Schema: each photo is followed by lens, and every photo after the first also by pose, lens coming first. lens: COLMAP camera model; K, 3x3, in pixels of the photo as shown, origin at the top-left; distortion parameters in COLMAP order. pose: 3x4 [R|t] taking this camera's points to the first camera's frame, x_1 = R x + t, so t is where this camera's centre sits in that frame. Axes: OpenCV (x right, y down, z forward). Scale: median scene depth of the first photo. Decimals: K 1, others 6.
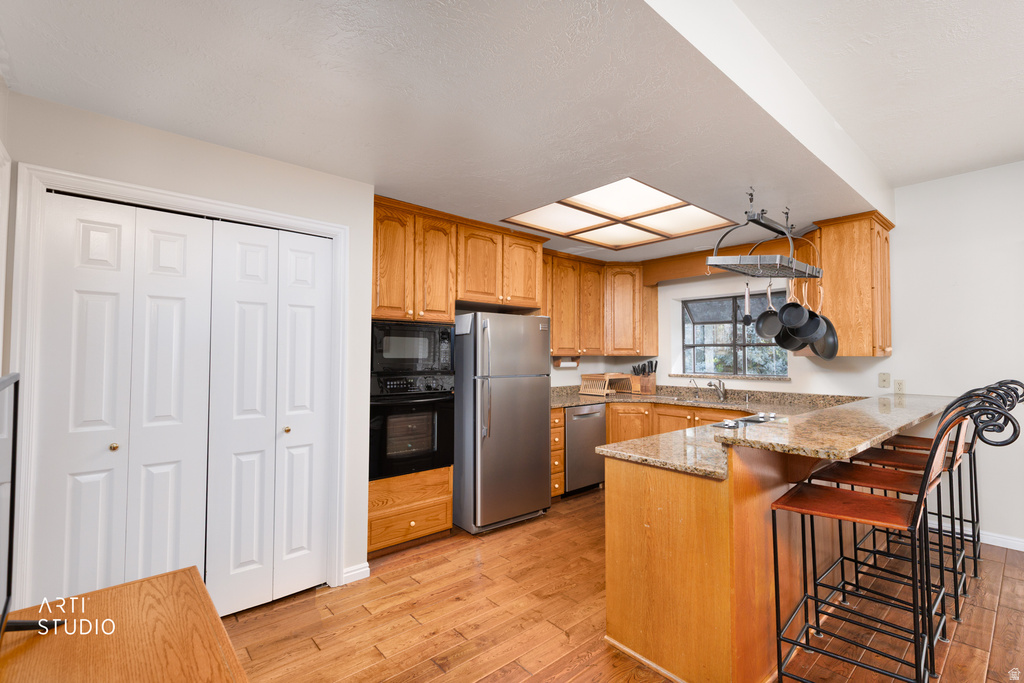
lens RADIAL K [[457.1, 0, 516.4], [0, 457.1, 341.1], [0, 0, 1]] dist [0.008173, -0.001229]
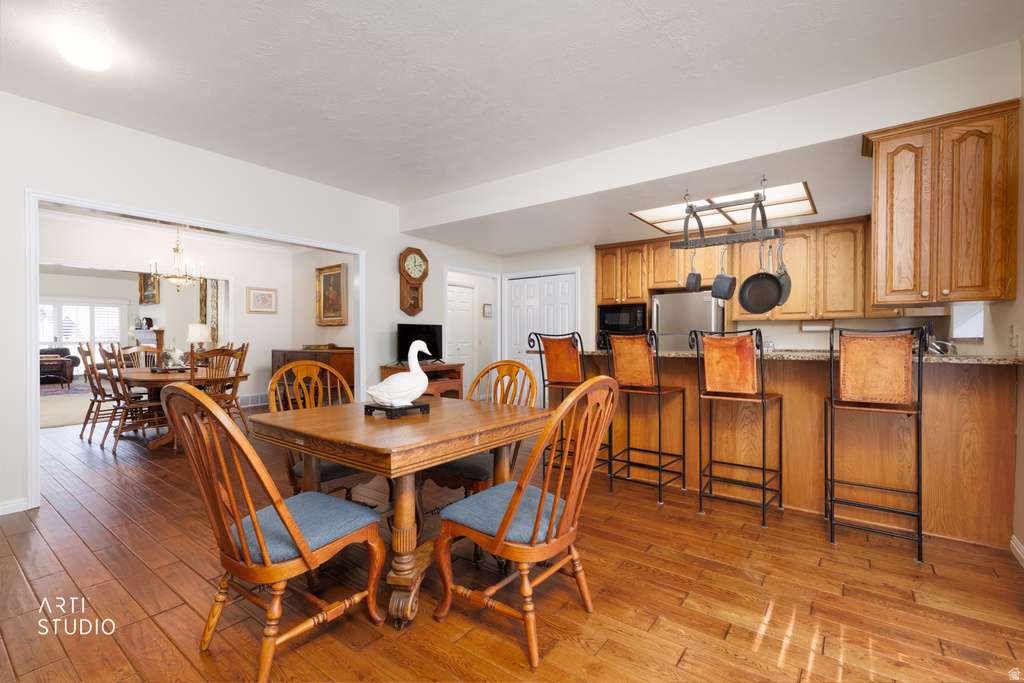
lens RADIAL K [[457.1, 0, 516.4], [0, 457.1, 341.1], [0, 0, 1]] dist [0.008173, -0.001229]
pose [[0.202875, 0.003504, -0.979198, 1.171457], [0.033071, 0.999399, 0.010429, 0.056770], [0.978646, -0.034499, 0.202637, 0.138821]]
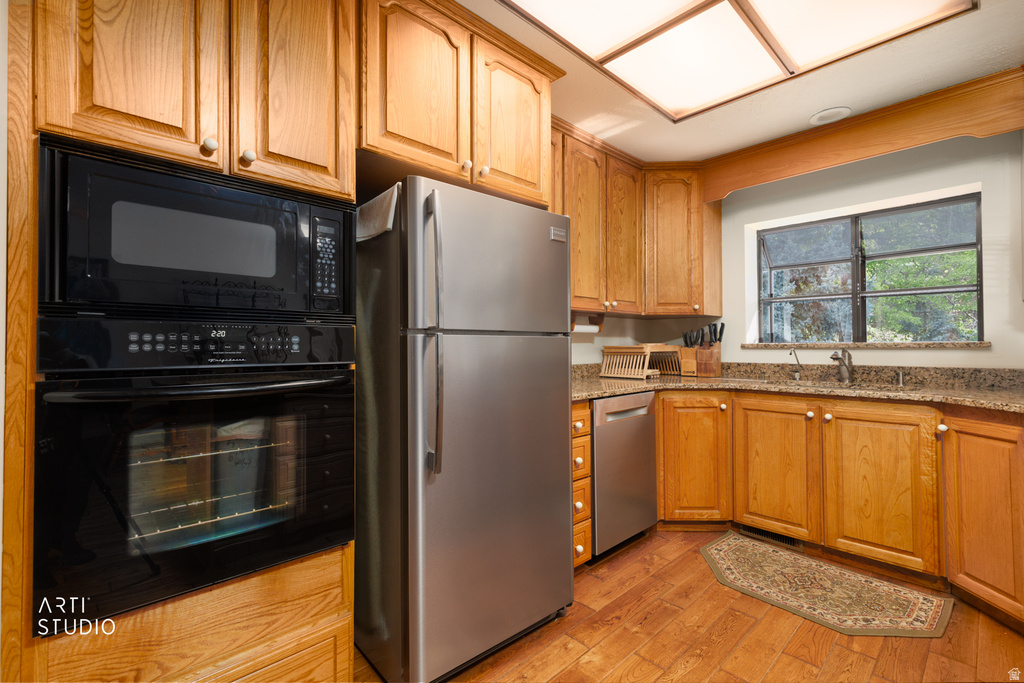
lens RADIAL K [[457.1, 0, 516.4], [0, 457.1, 341.1], [0, 0, 1]] dist [0.008173, -0.001229]
pose [[0.999126, -0.006630, 0.041282, -0.004462], [0.005765, 0.999762, 0.021029, 0.064801], [-0.041412, -0.020773, 0.998926, 0.468047]]
